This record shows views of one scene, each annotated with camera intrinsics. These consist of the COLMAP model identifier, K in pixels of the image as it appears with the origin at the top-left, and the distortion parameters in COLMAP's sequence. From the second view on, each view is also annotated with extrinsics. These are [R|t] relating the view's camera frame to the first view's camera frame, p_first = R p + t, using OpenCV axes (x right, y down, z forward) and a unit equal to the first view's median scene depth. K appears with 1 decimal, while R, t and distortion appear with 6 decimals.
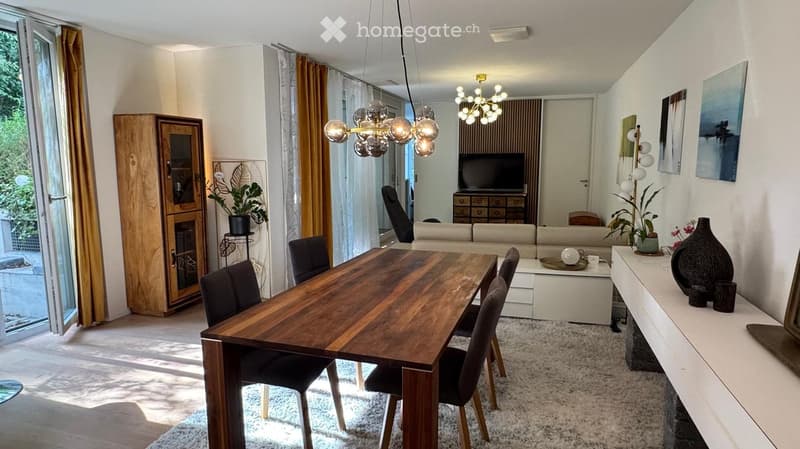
lens RADIAL K [[451.5, 0, 393.7], [0, 451.5, 225.6], [0, 0, 1]] dist [-0.007995, -0.002204]
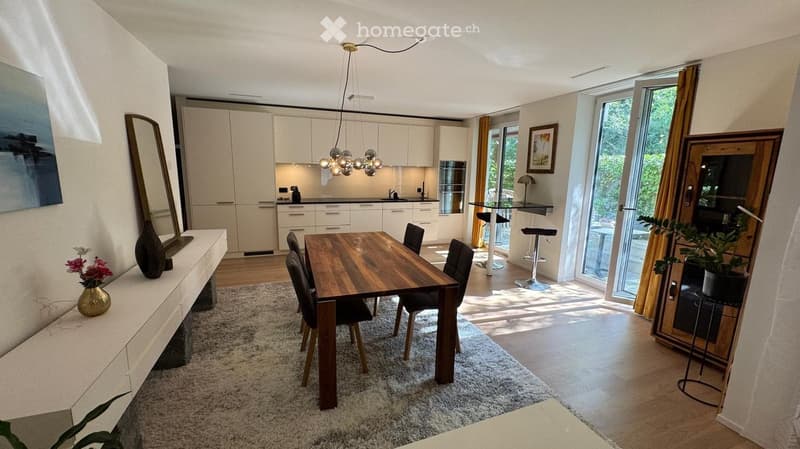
lens RADIAL K [[325.6, 0, 398.7], [0, 325.6, 223.0], [0, 0, 1]] dist [-0.002488, 0.000178]
pose [[-0.797451, 0.087485, -0.597008, 0.349727], [-0.104197, 0.954602, 0.279067, -0.191529], [0.594319, 0.284749, -0.752132, 1.146204]]
